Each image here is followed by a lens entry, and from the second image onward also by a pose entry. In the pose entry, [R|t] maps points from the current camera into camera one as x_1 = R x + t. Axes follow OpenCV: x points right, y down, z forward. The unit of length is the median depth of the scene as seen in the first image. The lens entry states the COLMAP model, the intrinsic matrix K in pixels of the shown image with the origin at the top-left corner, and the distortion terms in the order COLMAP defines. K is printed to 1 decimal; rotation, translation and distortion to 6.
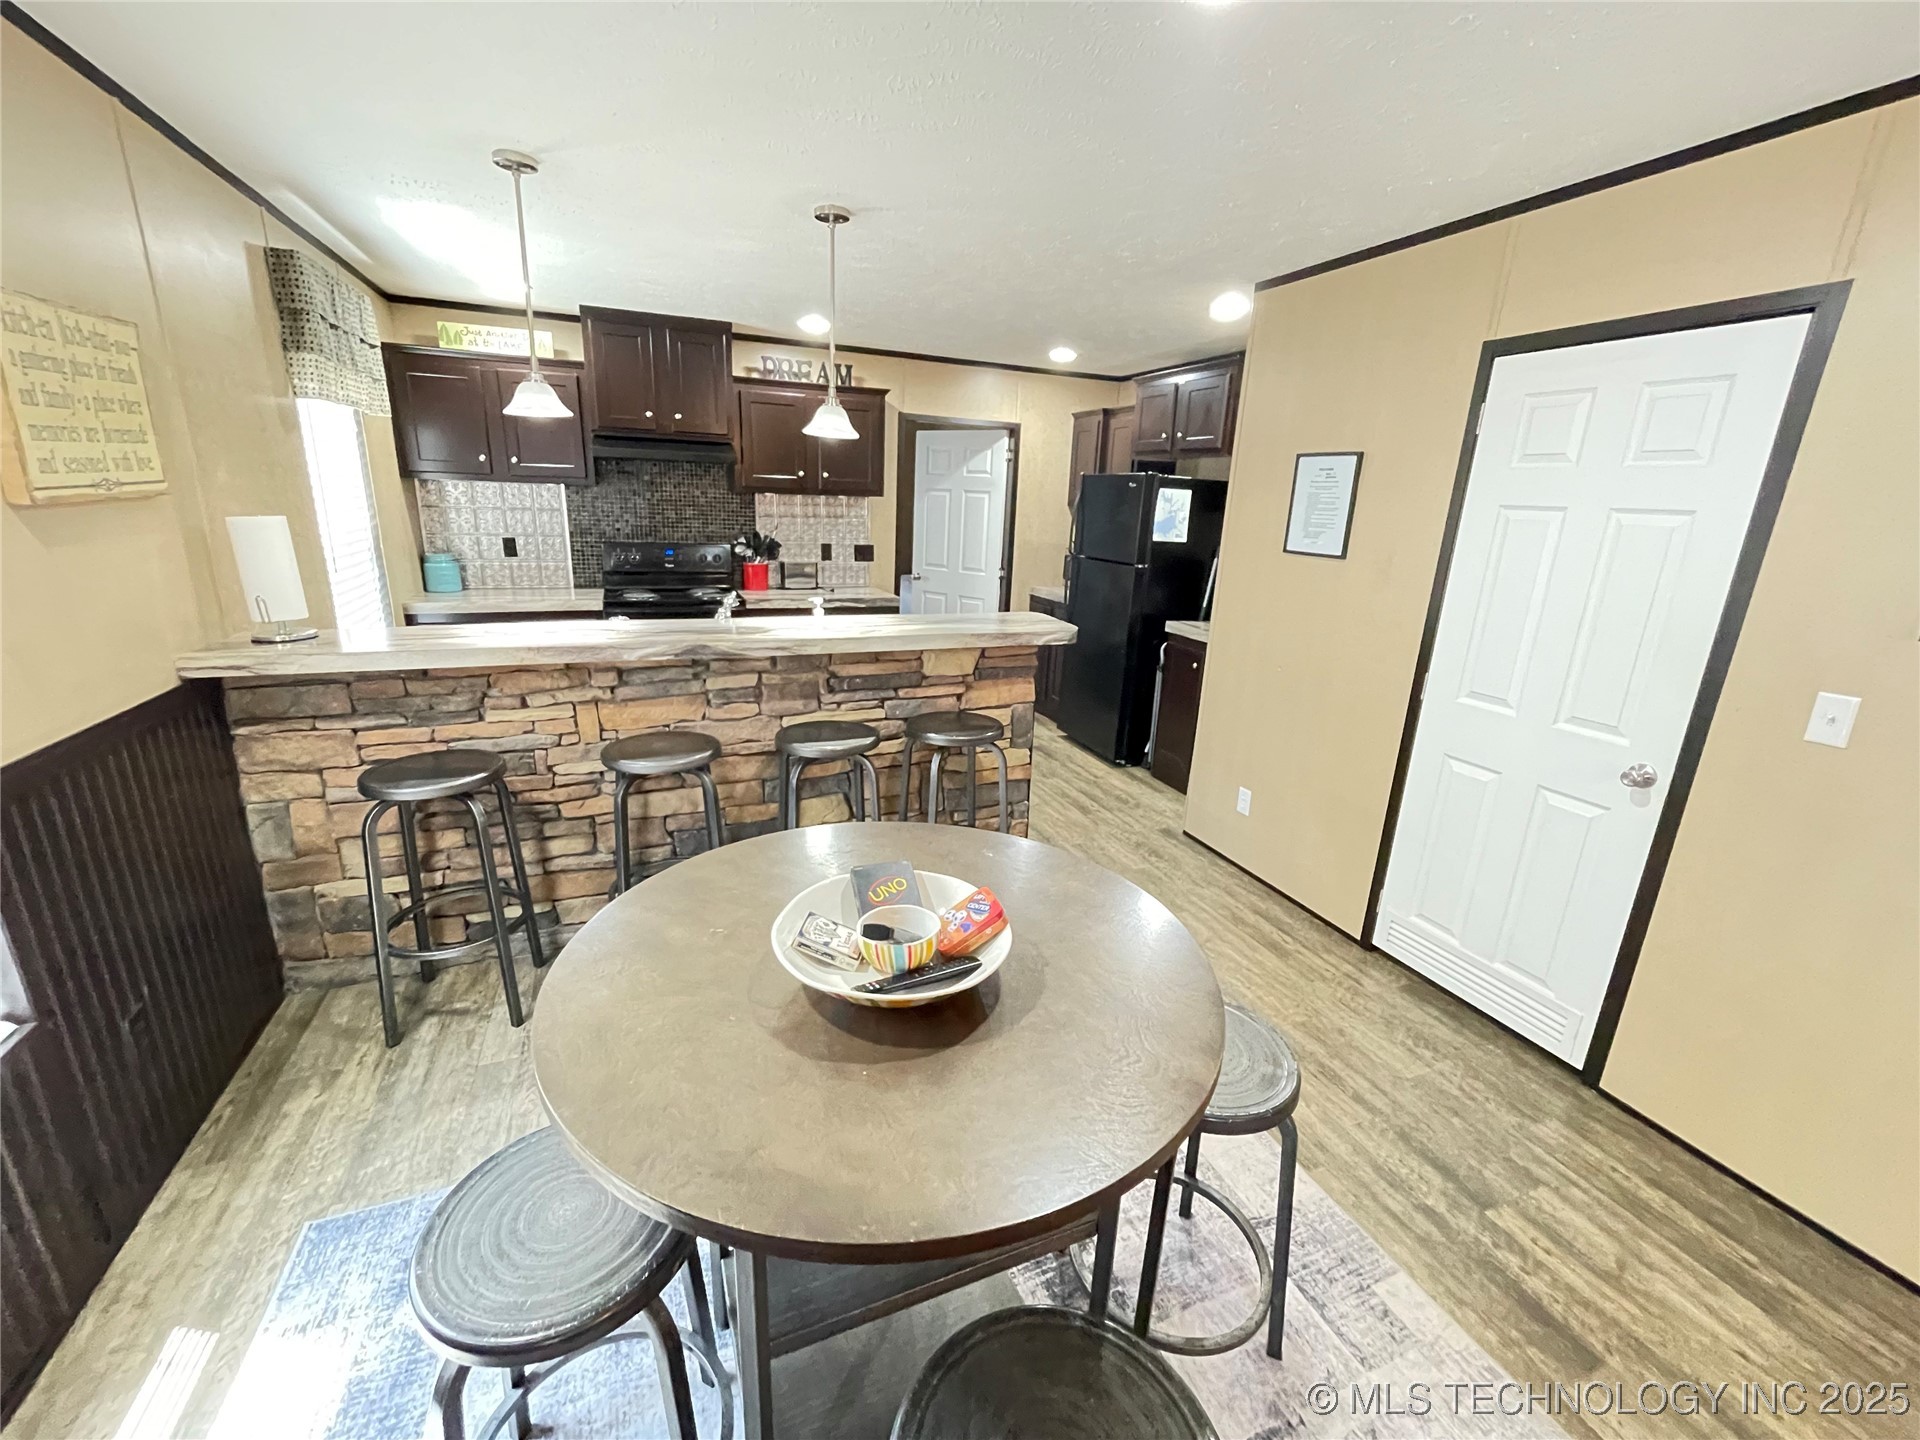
lens RADIAL K [[782.7, 0, 959.5], [0, 782.7, 717.0], [0, 0, 1]] dist [-0.002632, -0.000029]
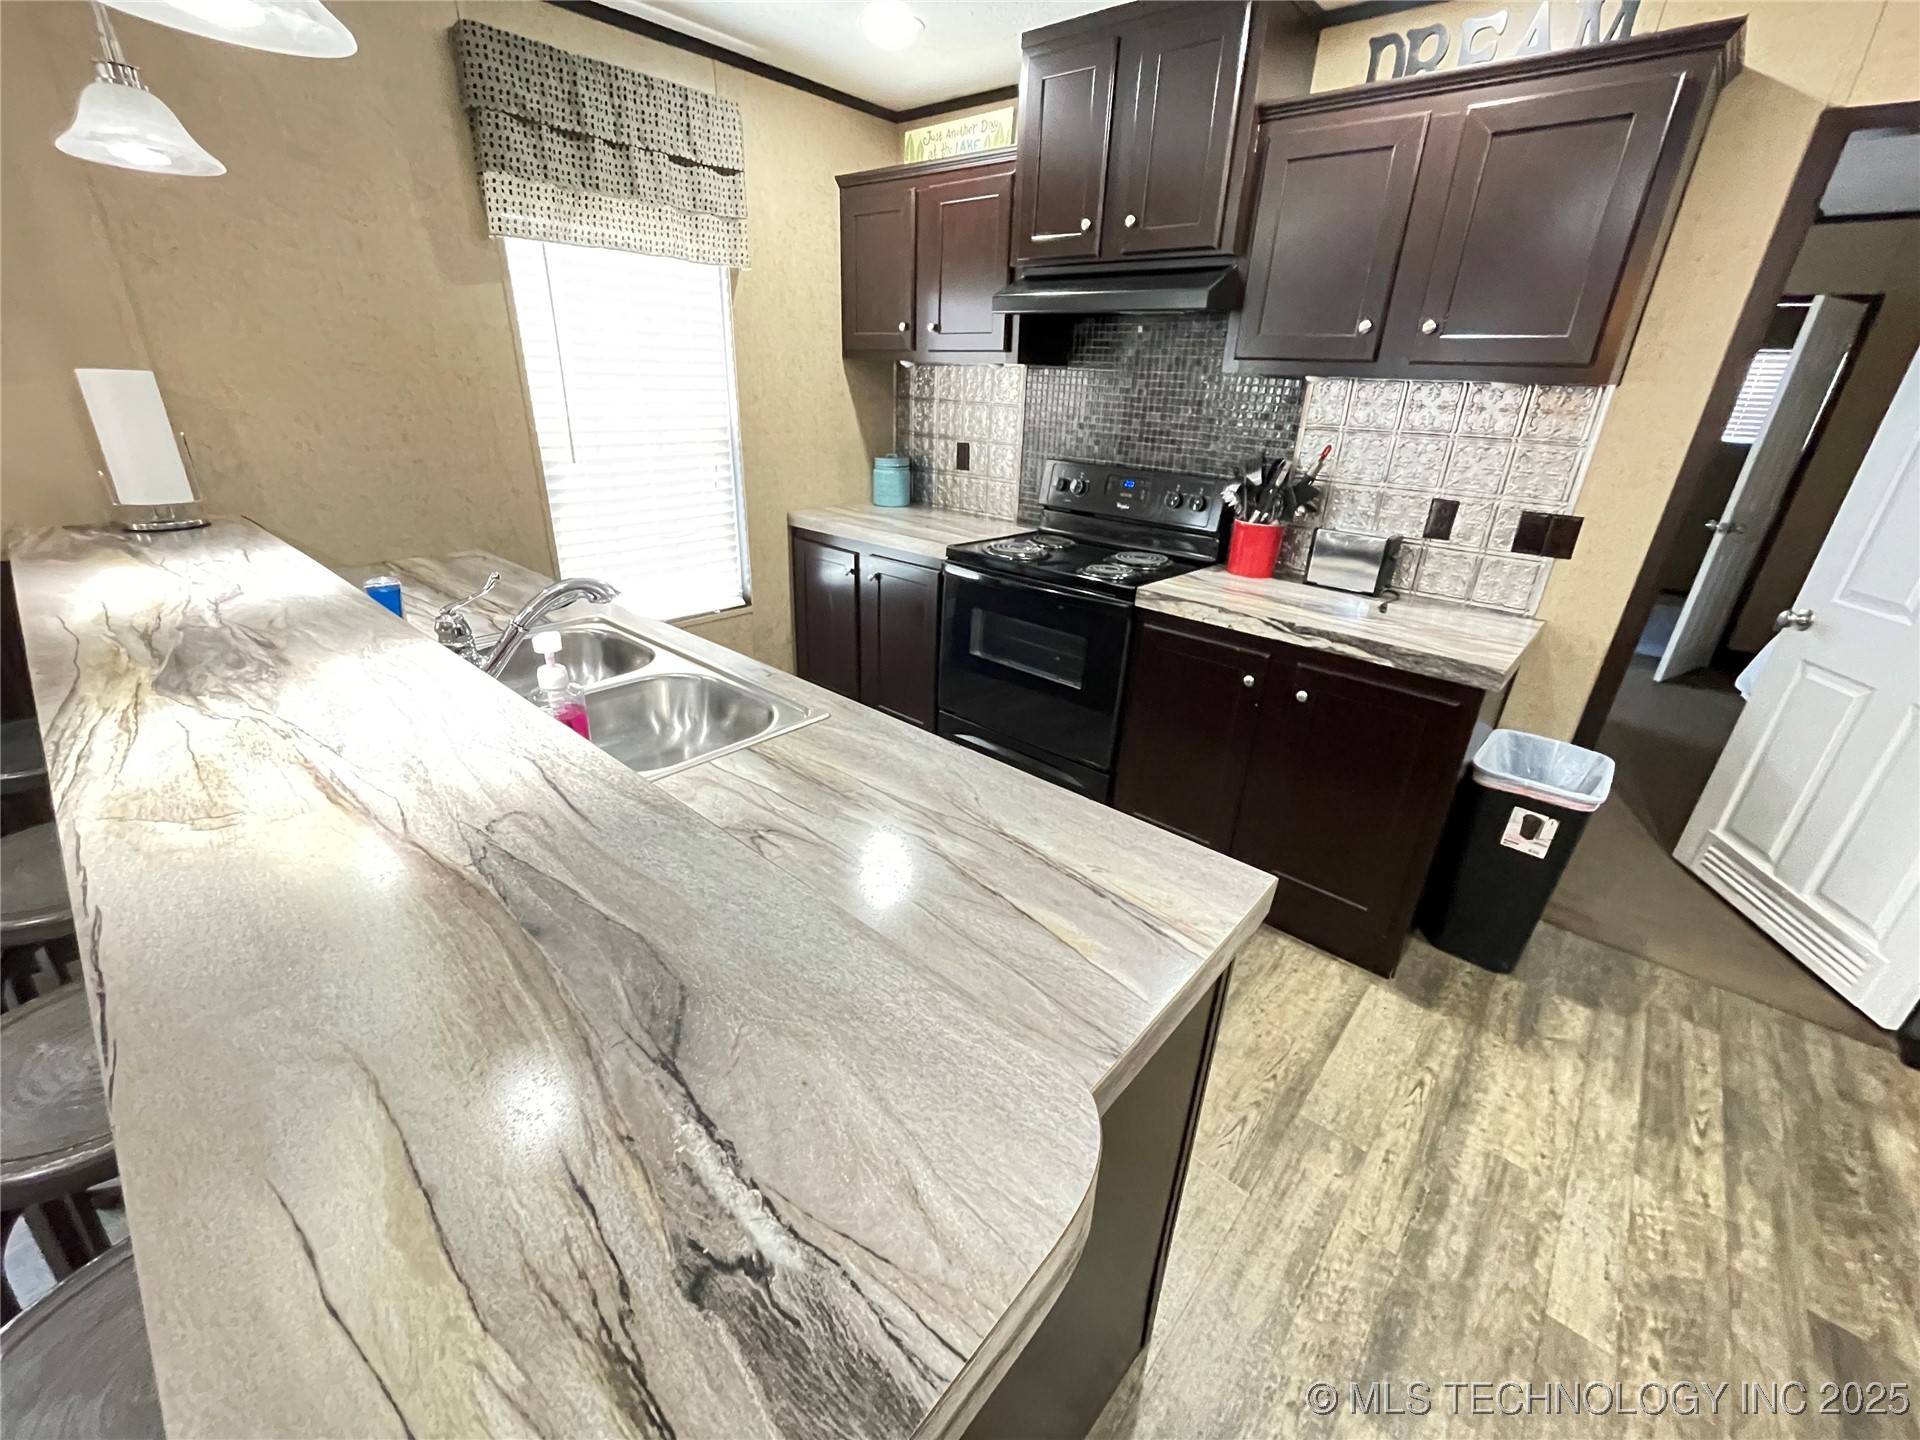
lens RADIAL K [[782.7, 0, 960.0], [0, 782.7, 718.1], [0, 0, 1]] dist [-0.002632, -0.000029]
pose [[0.446891, 0.340384, -0.827301, 0.197813], [-0.264781, 0.933676, 0.241121, -0.255615], [0.854505, 0.111299, 0.507379, 1.014187]]
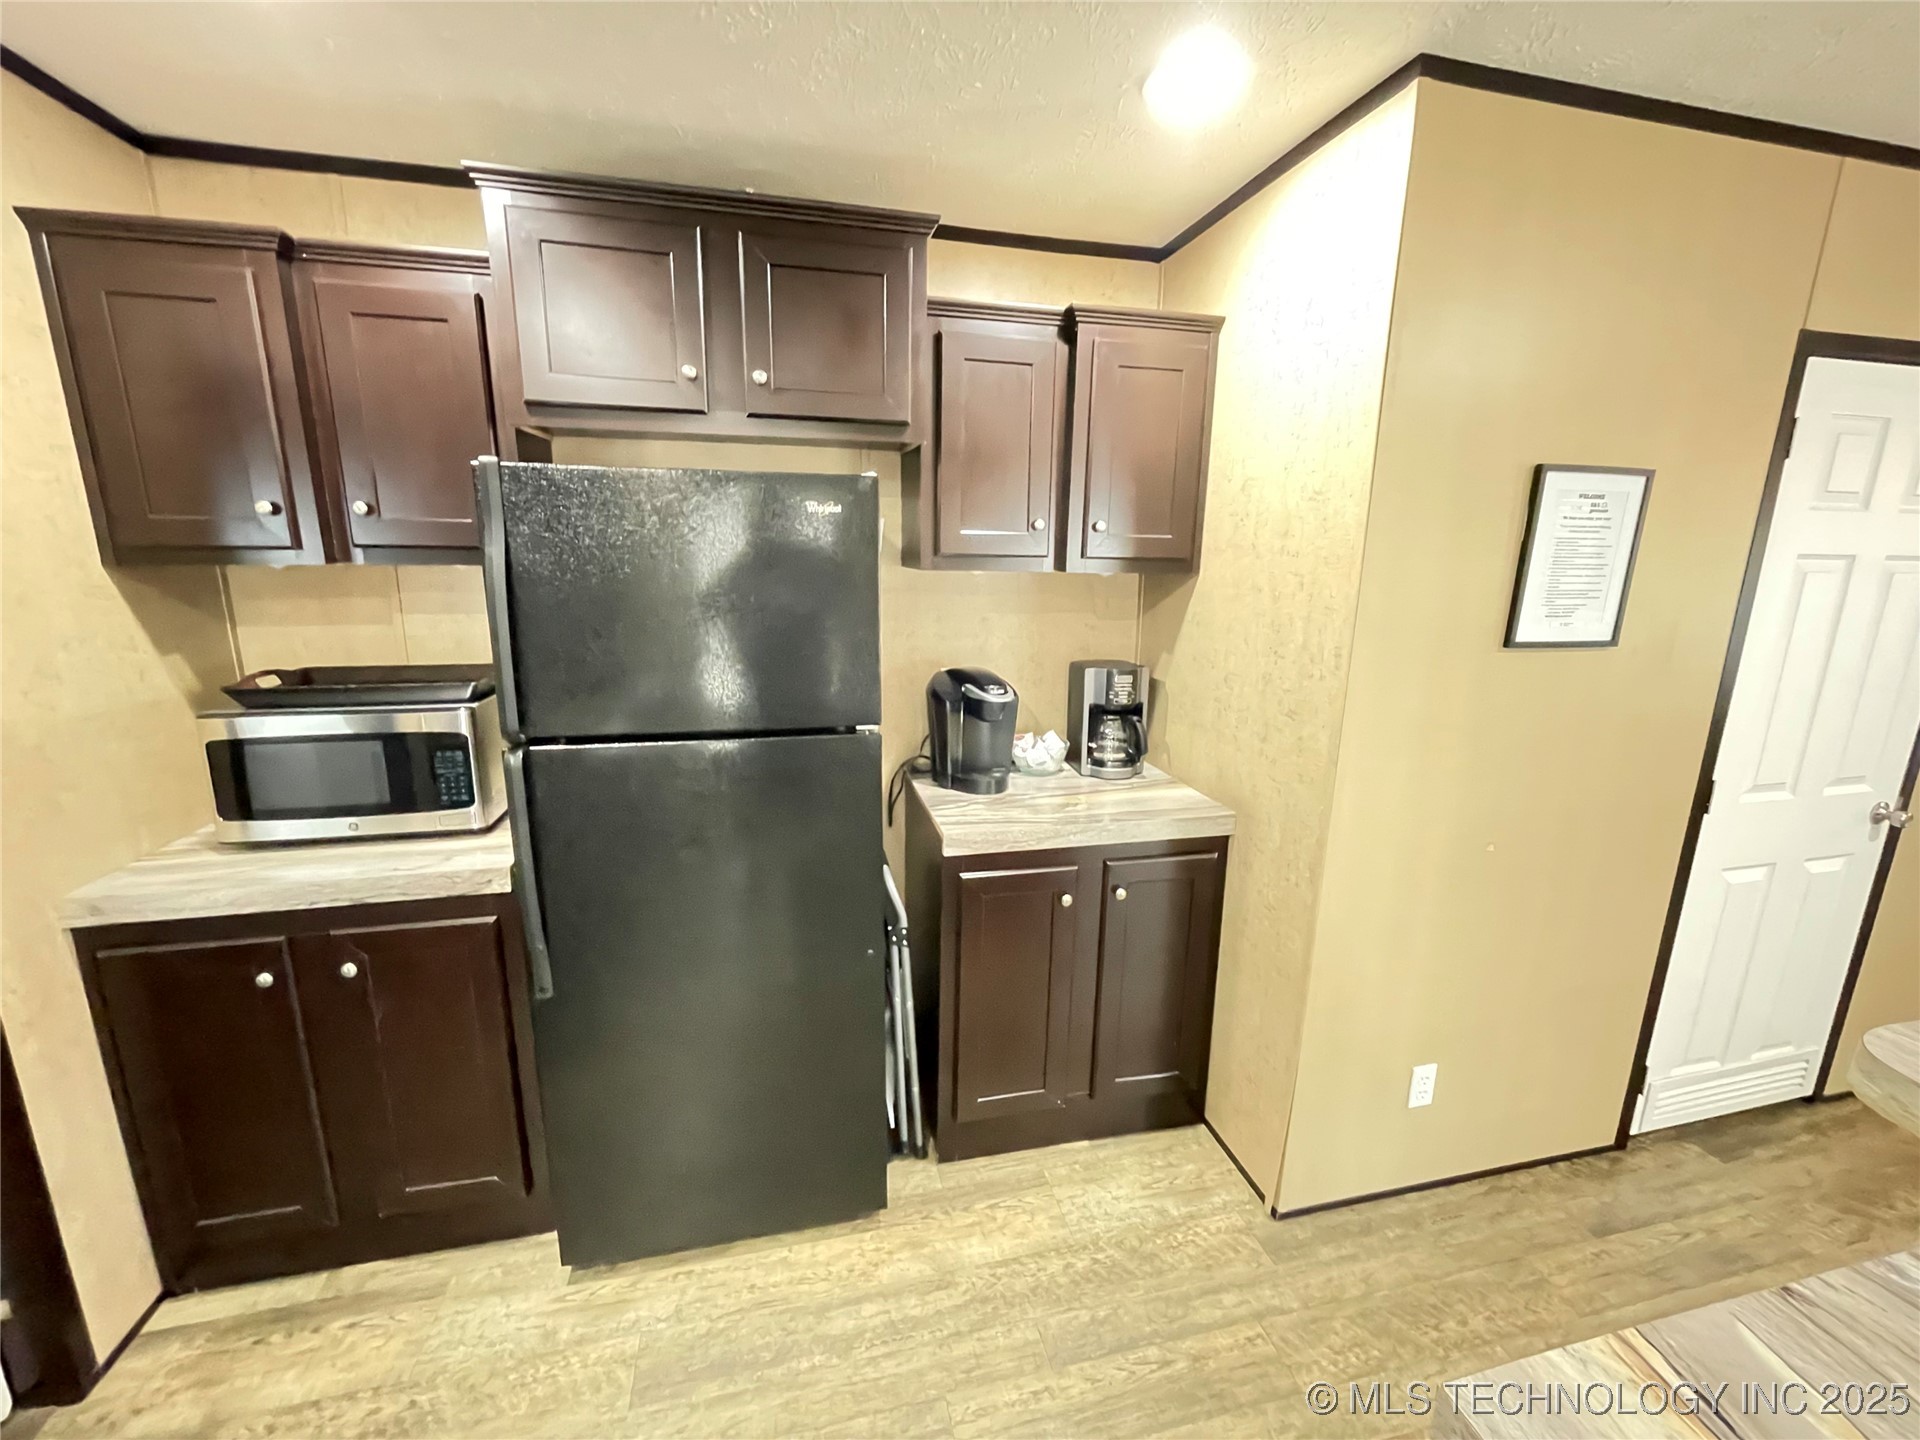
lens RADIAL K [[782.7, 0, 957.2], [0, 782.7, 716.9], [0, 0, 1]] dist [-0.002632, -0.000029]
pose [[0.152786, -0.258580, 0.953831, -0.174018], [0.259184, 0.941863, 0.213819, -0.406297], [-0.953667, 0.214549, 0.210923, 1.353140]]
